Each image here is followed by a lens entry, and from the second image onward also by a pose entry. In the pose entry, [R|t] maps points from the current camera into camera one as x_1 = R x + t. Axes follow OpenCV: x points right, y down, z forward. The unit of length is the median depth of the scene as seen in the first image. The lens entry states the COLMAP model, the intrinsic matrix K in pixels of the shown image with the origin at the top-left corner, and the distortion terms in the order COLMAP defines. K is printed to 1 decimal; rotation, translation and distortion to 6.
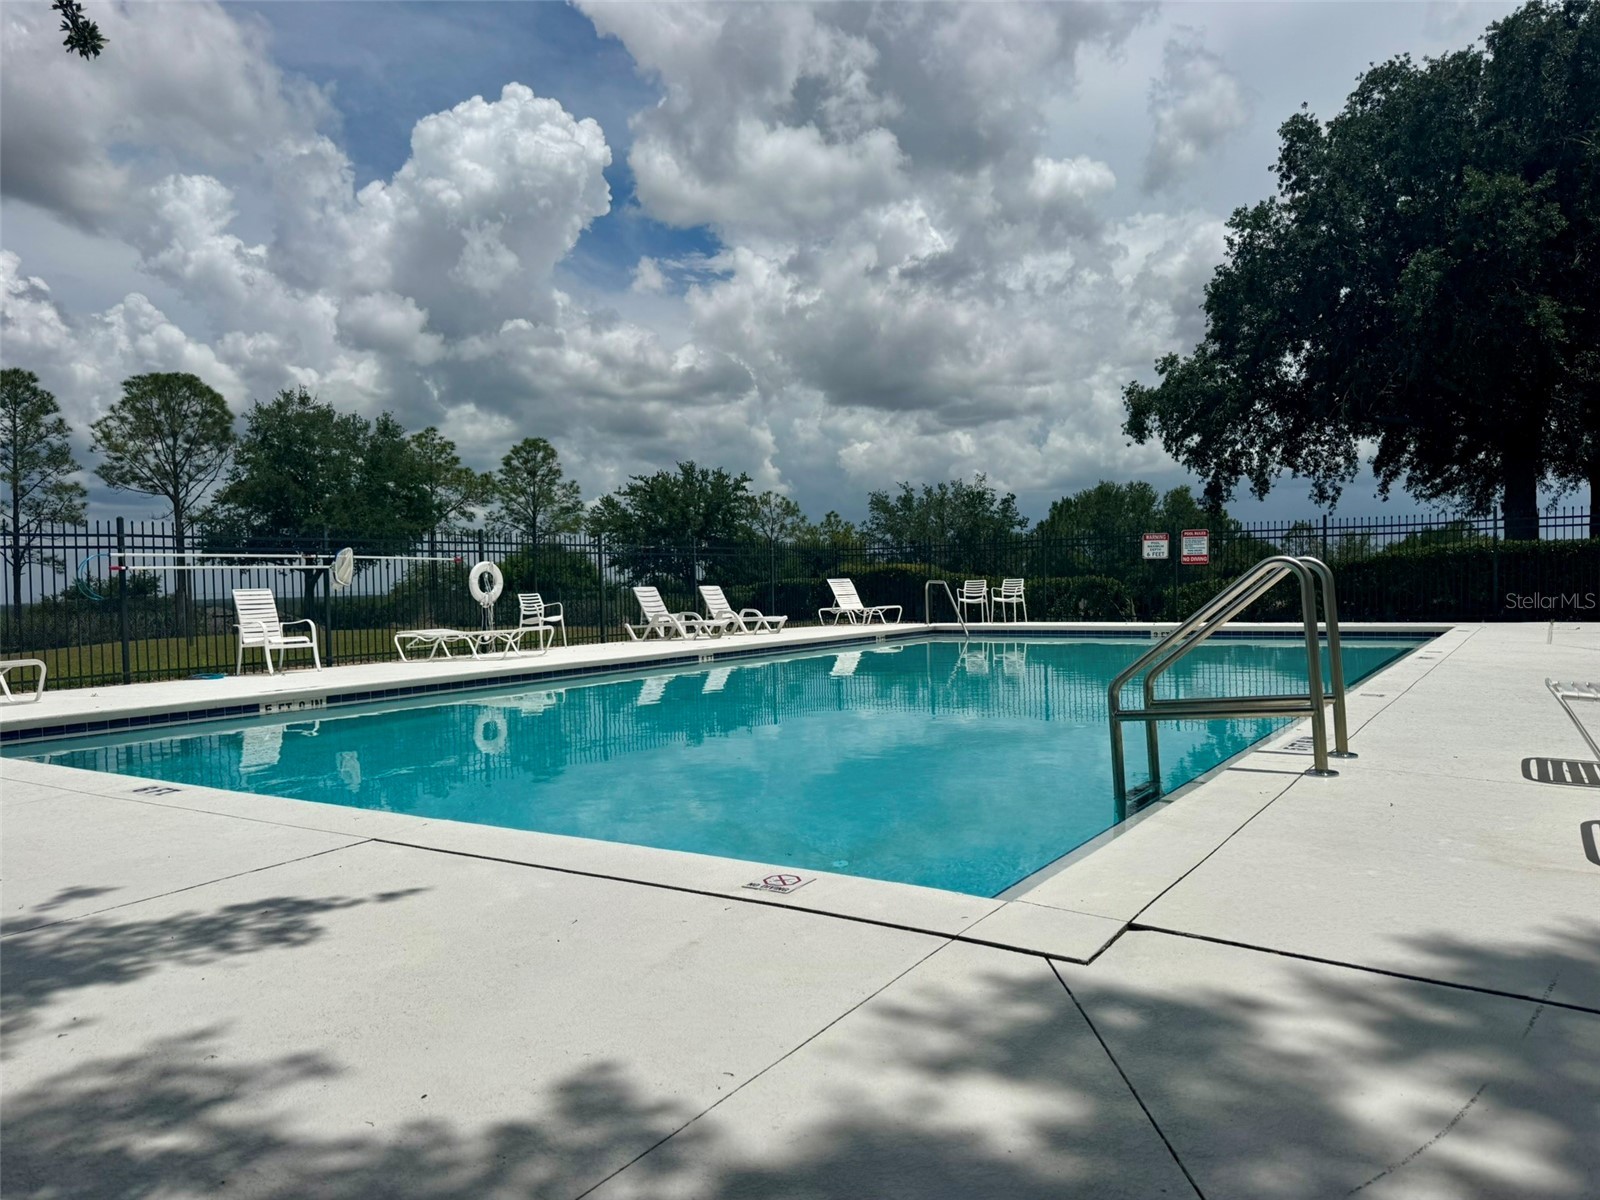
lens RADIAL K [[1171.6, 0, 800.0], [0, 1171.6, 600.0], [0, 0, 1]] dist [0.003902, 0.000203]
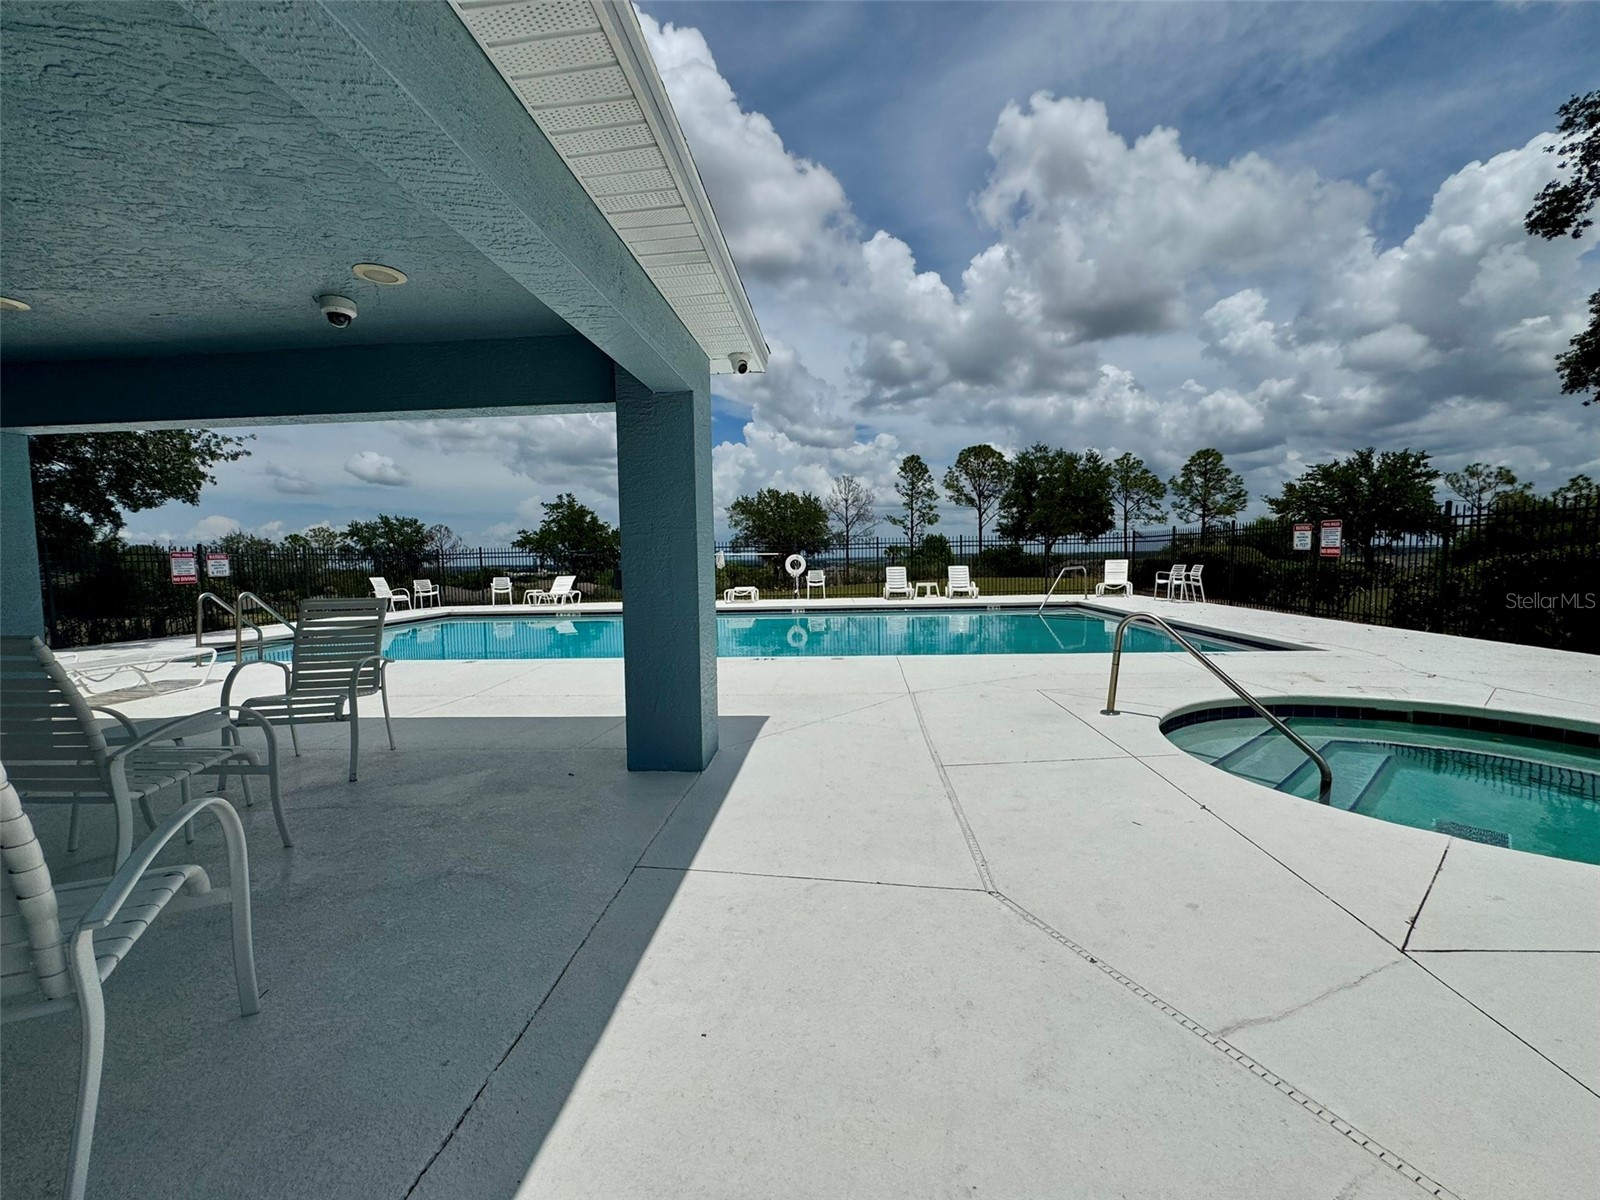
lens RADIAL K [[634.5, 0, 800.0], [0, 634.5, 600.0], [0, 0, 1]] dist [-0.000004, -0.000120]
pose [[0.448033, 0.076651, -0.890725, 0.245094], [-0.000167, 0.996325, 0.085654, -0.016154], [0.894017, -0.038227, 0.446399, 0.164340]]
